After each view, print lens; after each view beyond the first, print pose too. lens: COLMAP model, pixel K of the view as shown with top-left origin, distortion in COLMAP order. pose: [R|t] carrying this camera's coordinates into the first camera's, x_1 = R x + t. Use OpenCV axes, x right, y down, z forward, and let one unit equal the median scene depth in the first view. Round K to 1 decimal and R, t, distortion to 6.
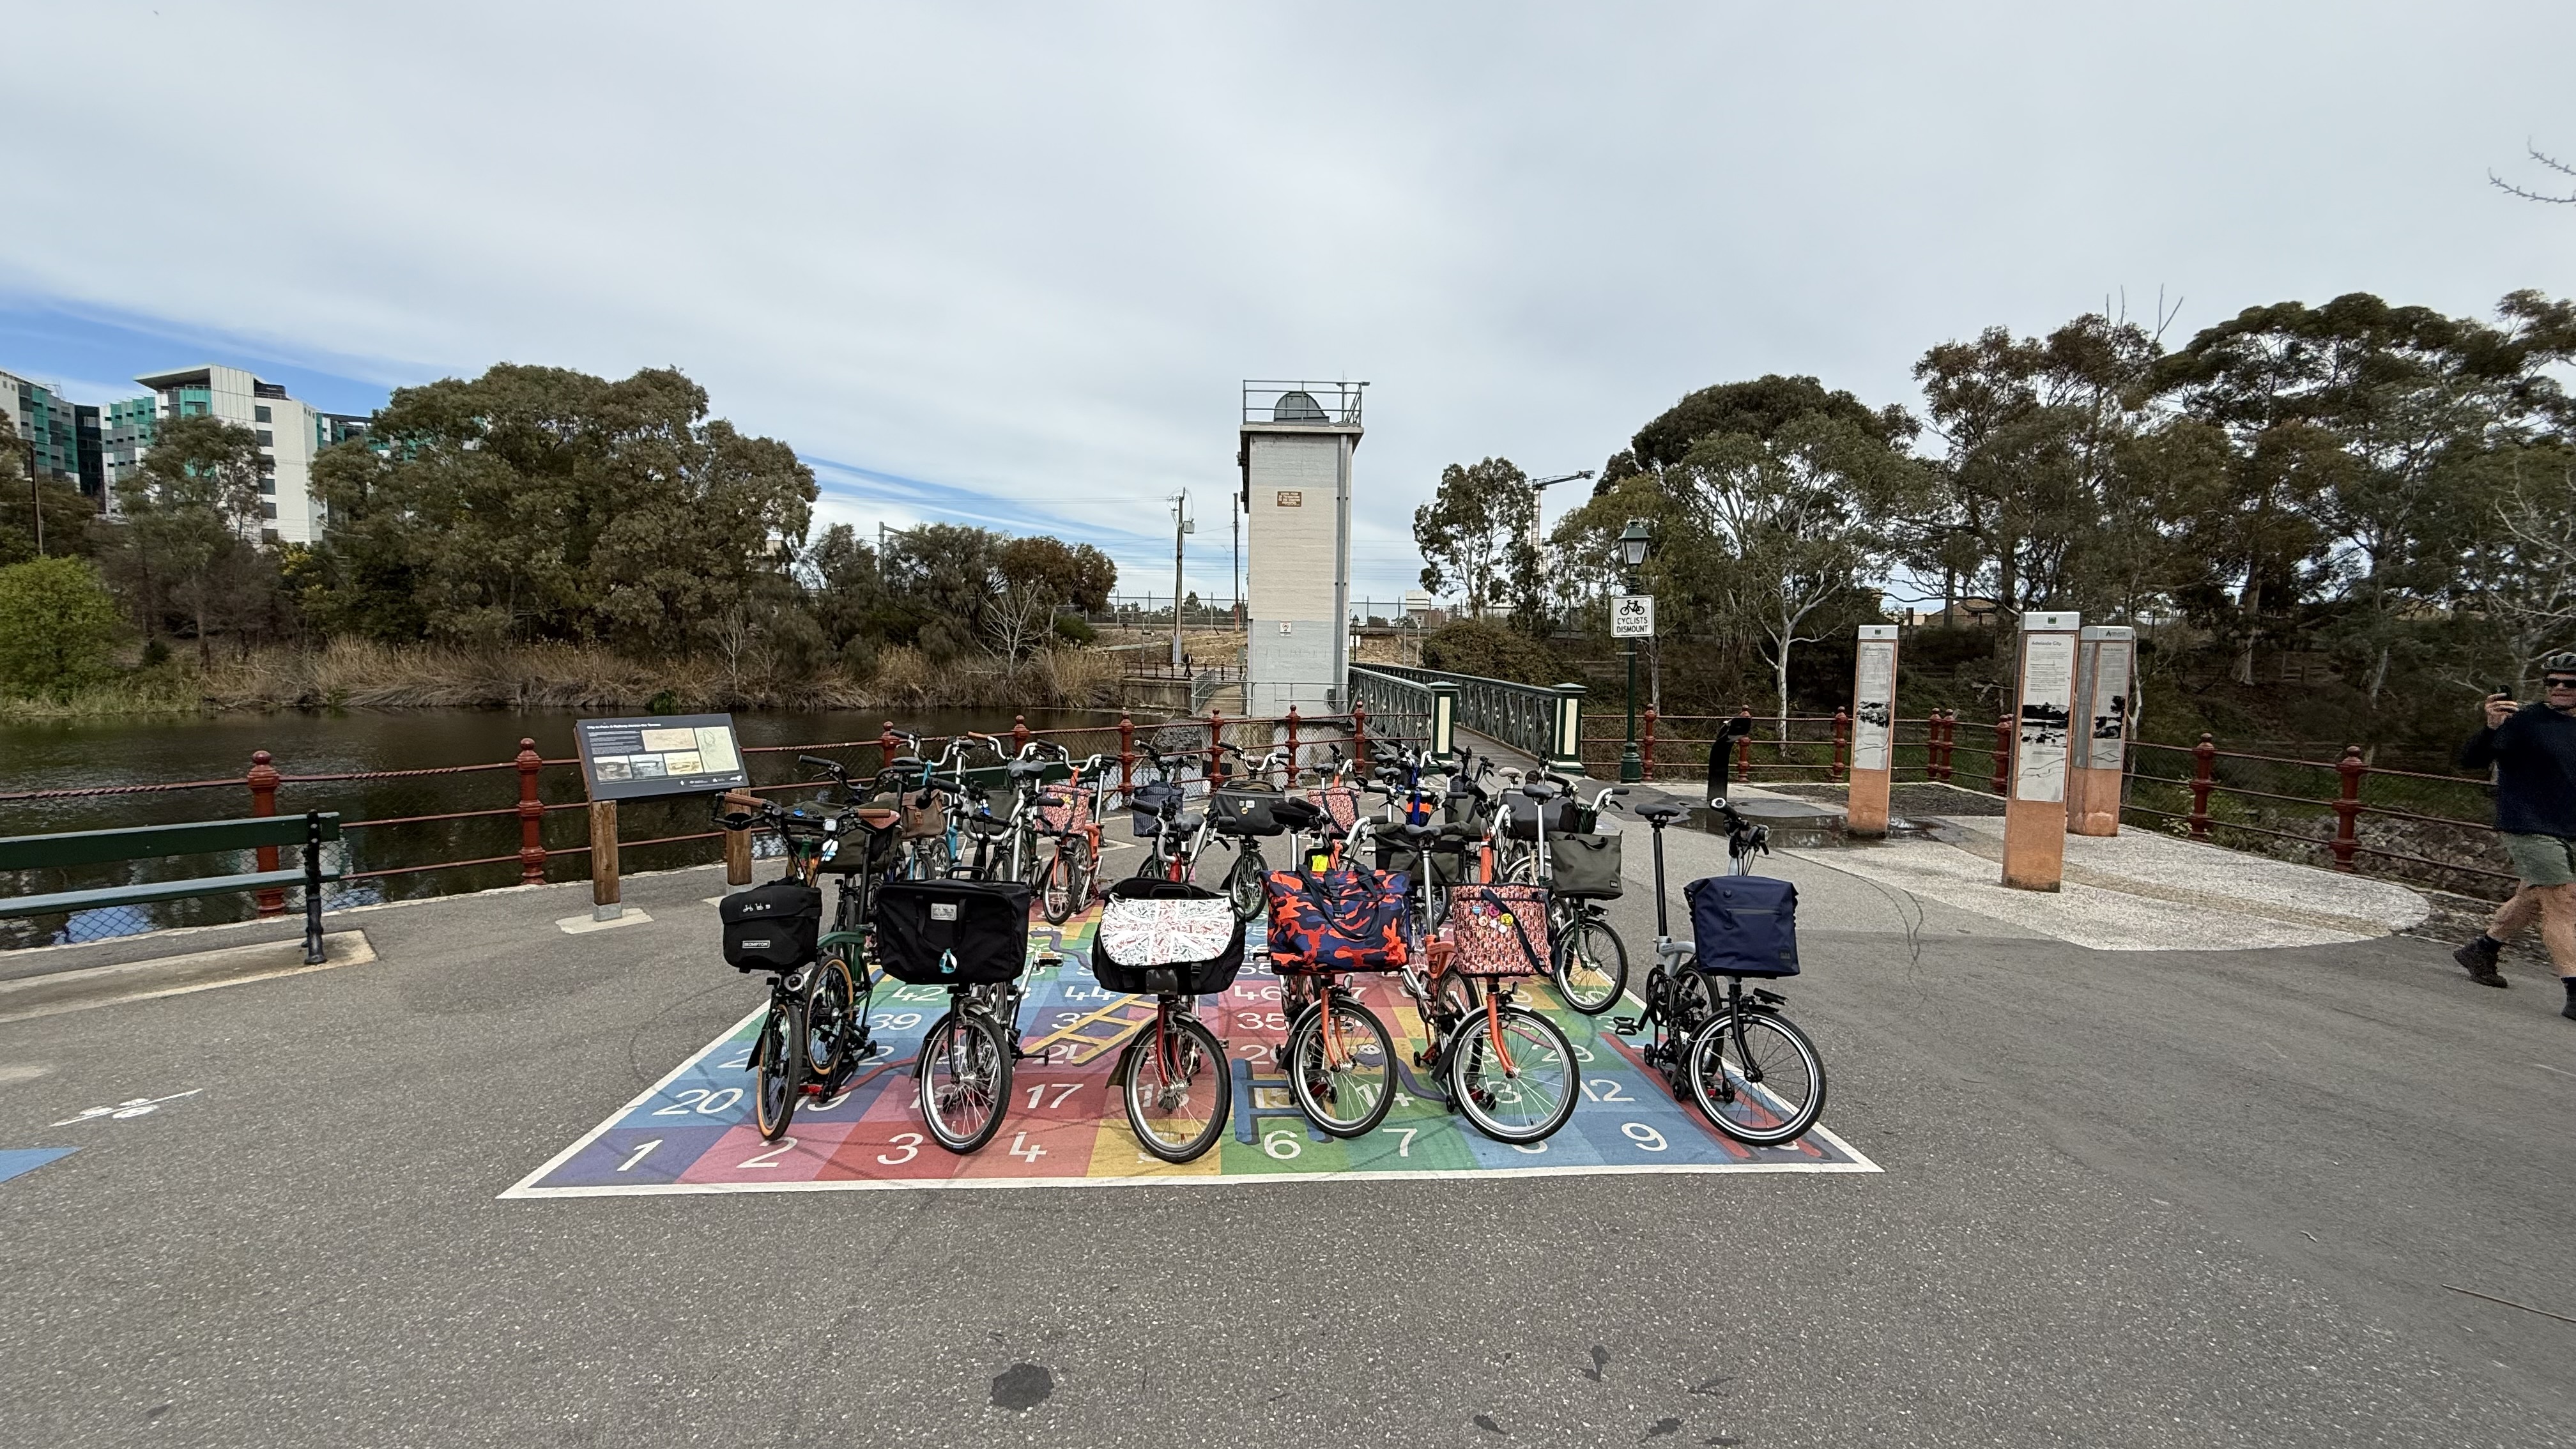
lens RADIAL K [[1038.6, 0, 1283.5], [0, 1038.6, 715.7], [0, 0, 1]] dist [0.000030, 0.000064]
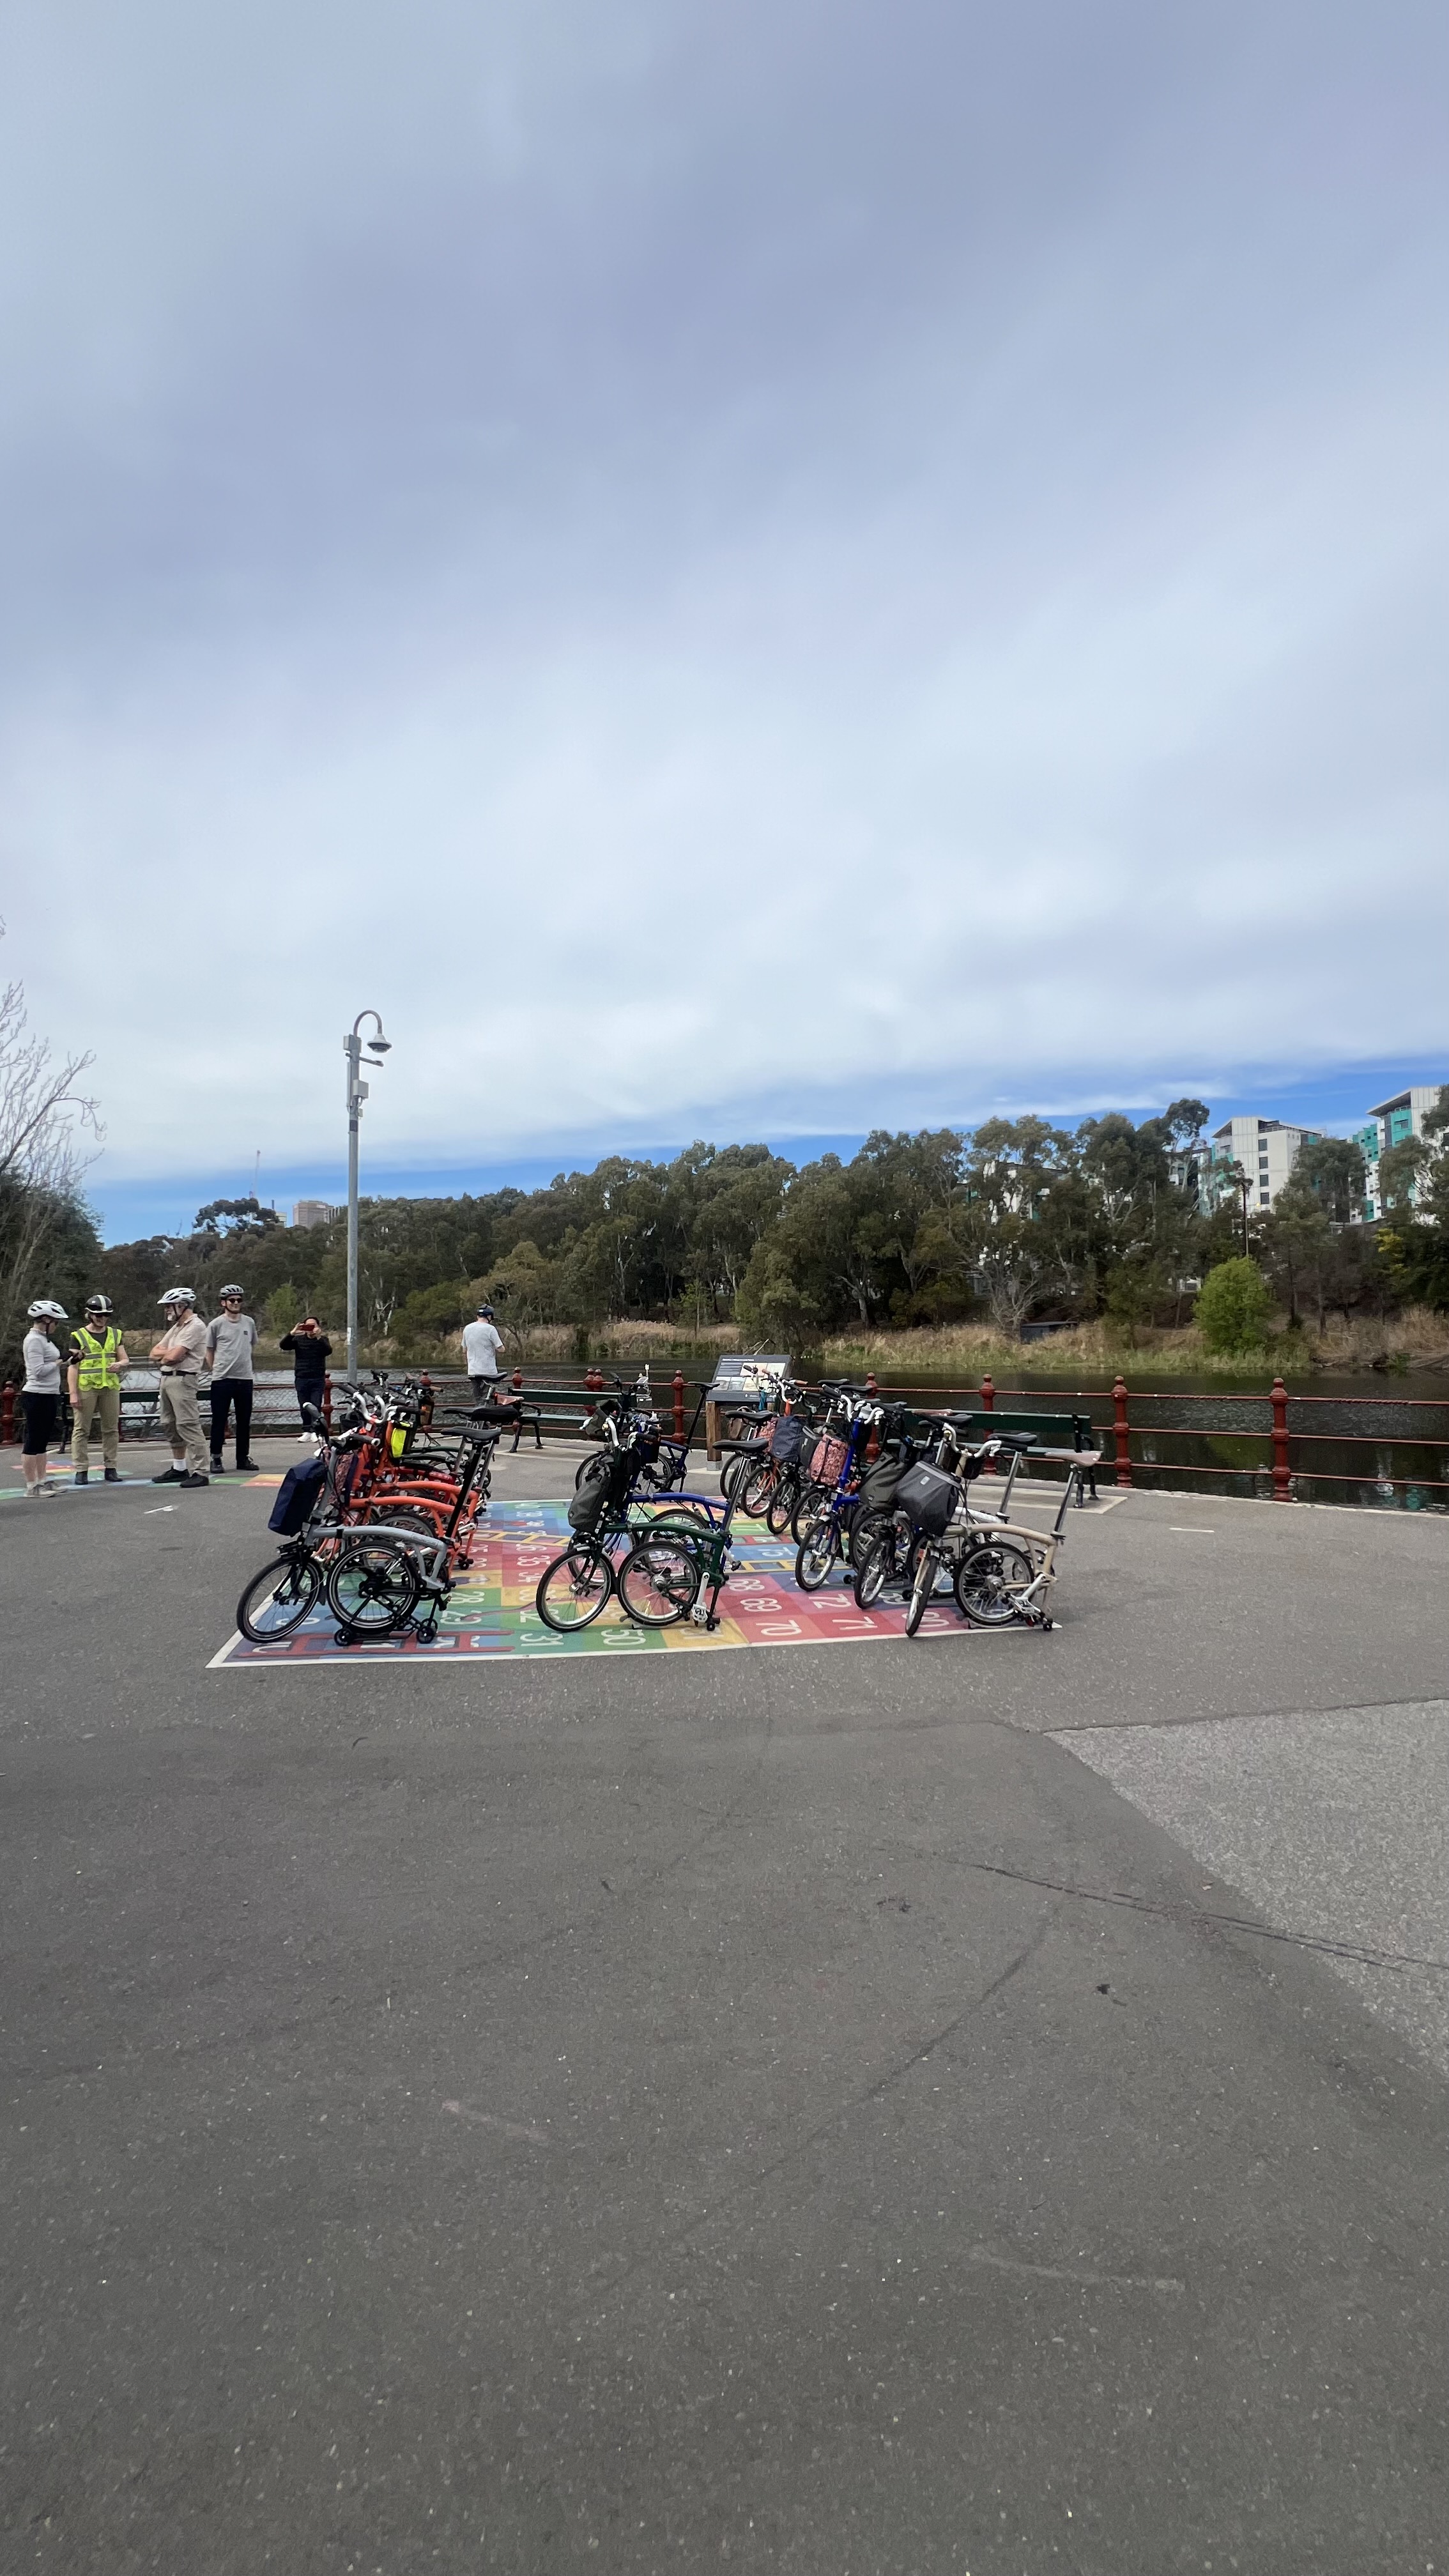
lens RADIAL K [[1043.5, 0, 724.5], [0, 1043.5, 1288.0], [0, 0, 1]] dist [-0.000175, 0.000281]
pose [[0.133867, -0.046541, -0.989906, 0.141543], [-0.043888, 0.997638, -0.052839, -0.003079], [0.990027, 0.050518, 0.131508, 0.099352]]
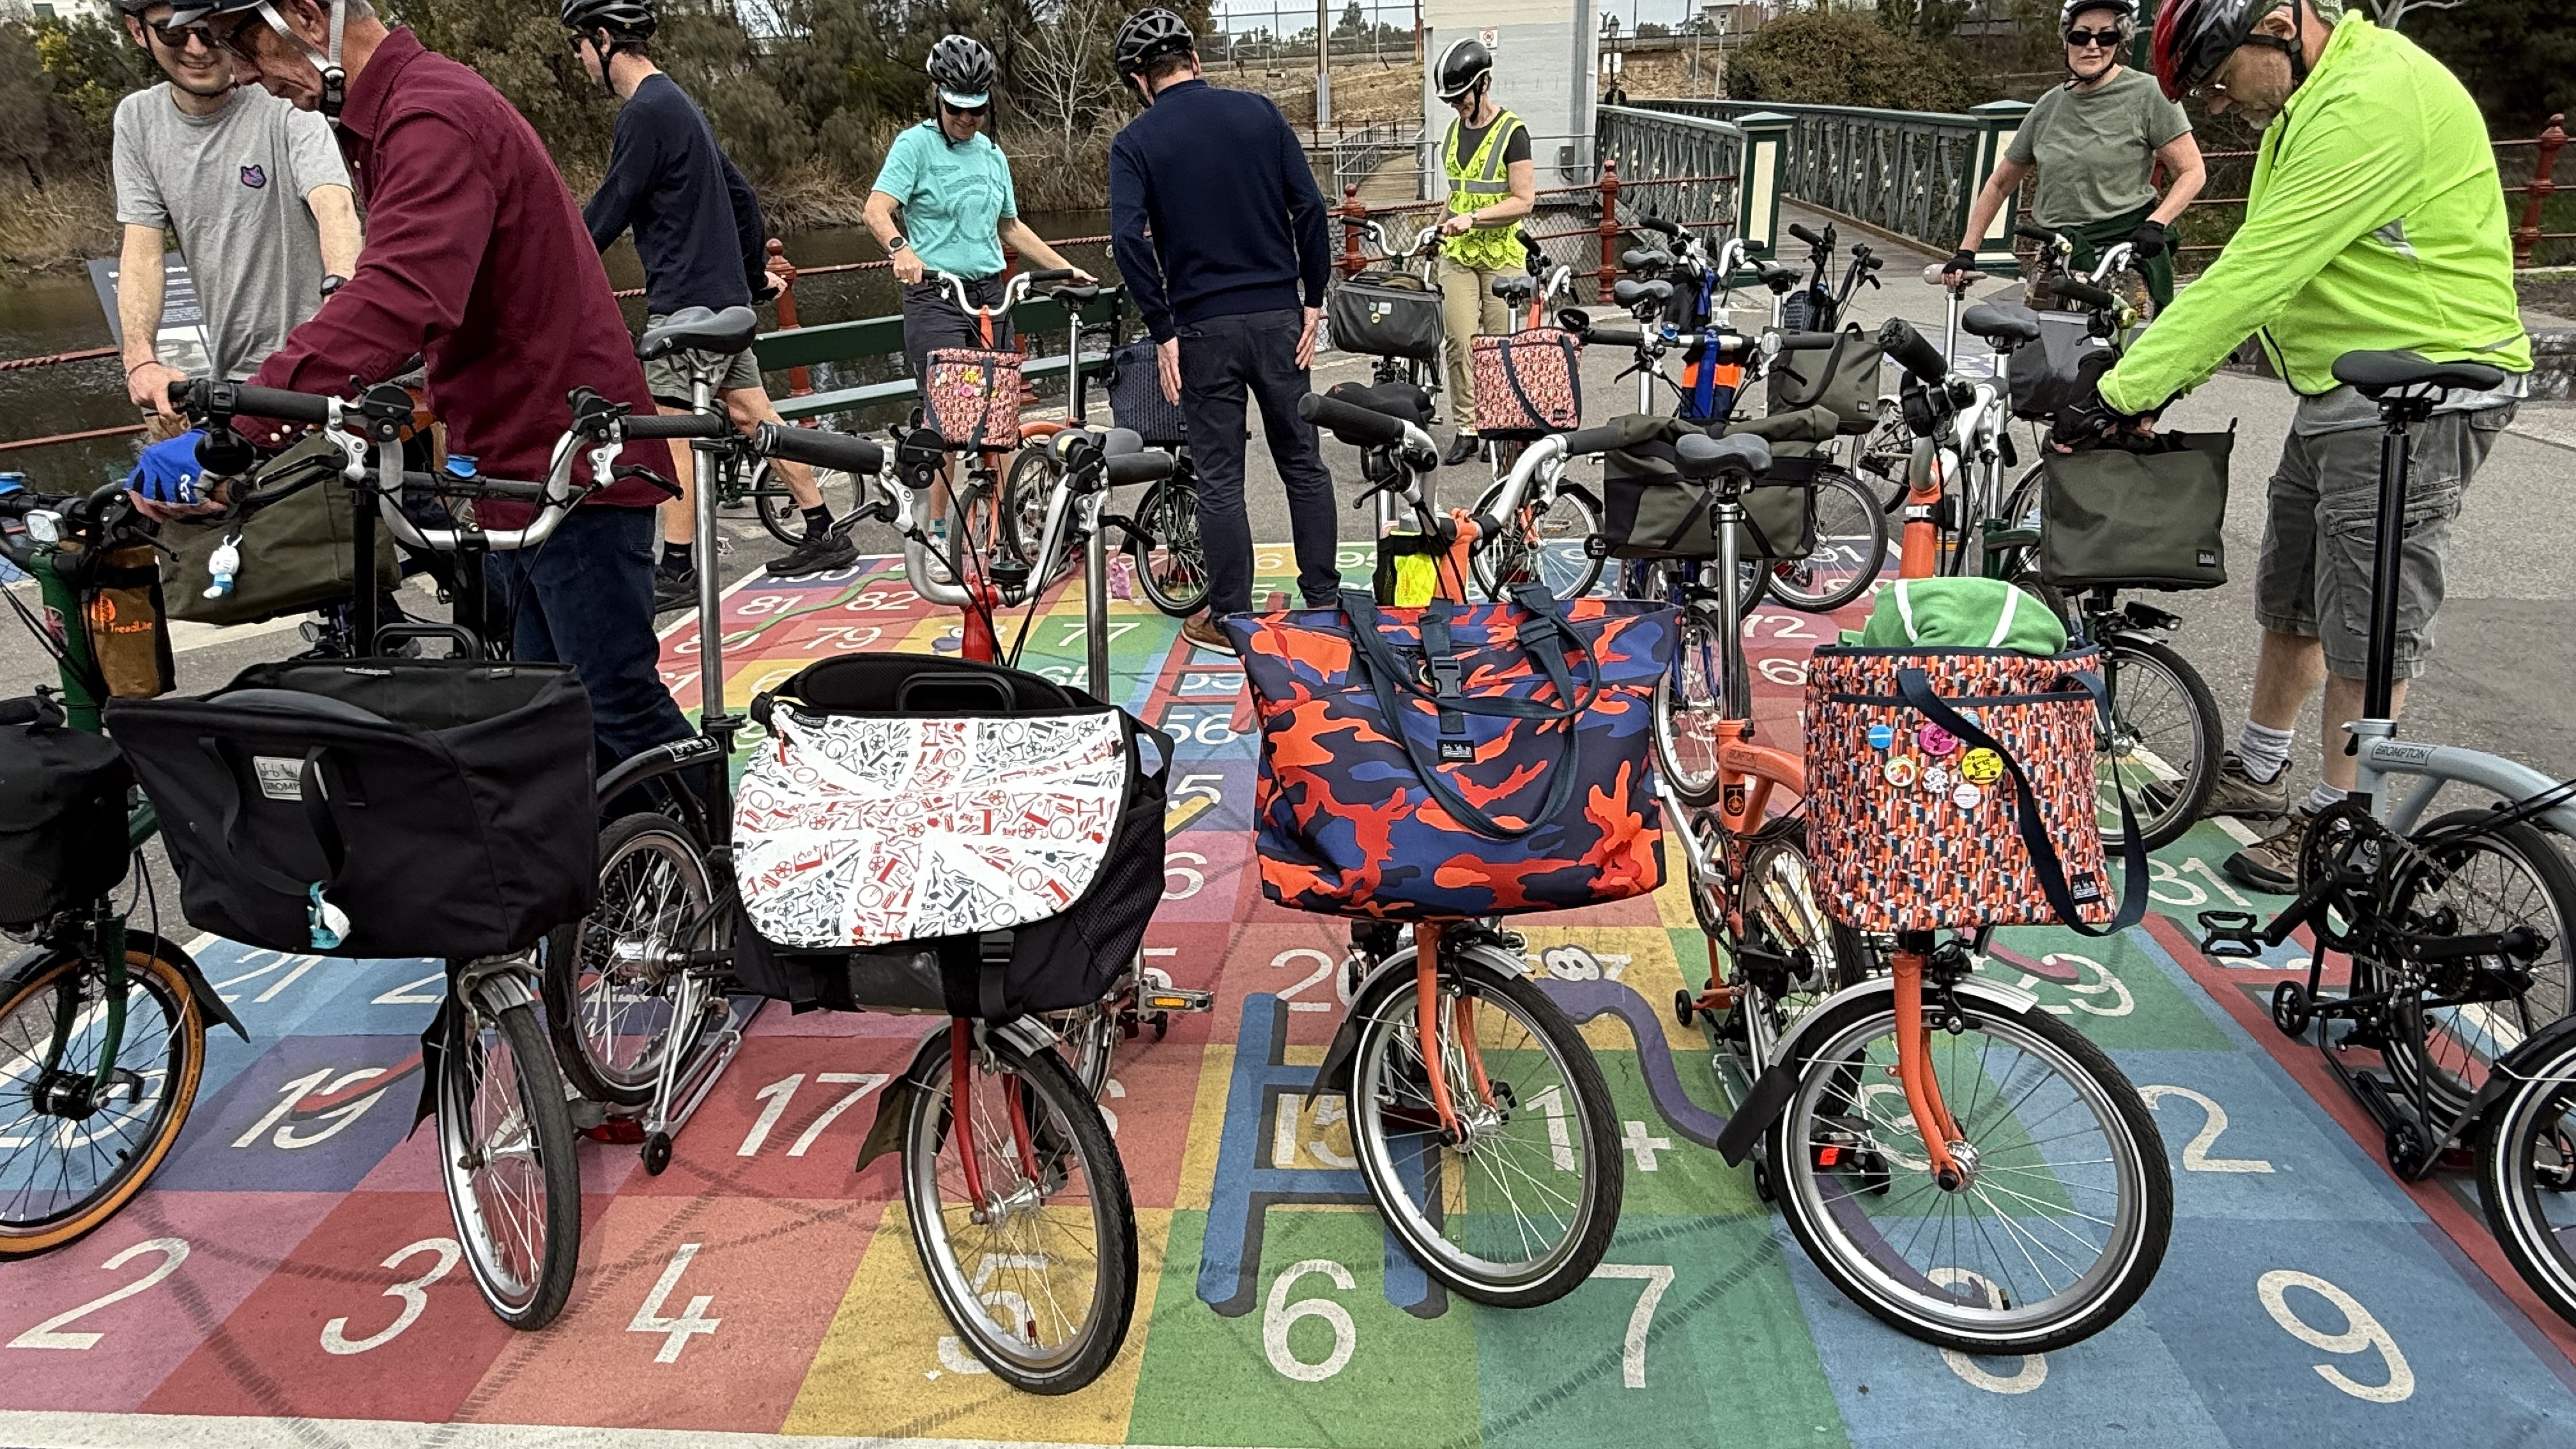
lens RADIAL K [[1485.8, 0, 1278.0], [0, 1485.8, 719.0], [0, 0, 1]] dist [-0.002887, 0.000409]
pose [[0.988655, -0.003922, -0.150154, 0.005105], [0.052456, 0.945734, 0.320681, 0.001932], [0.140748, -0.324919, 0.935210, 0.040535]]
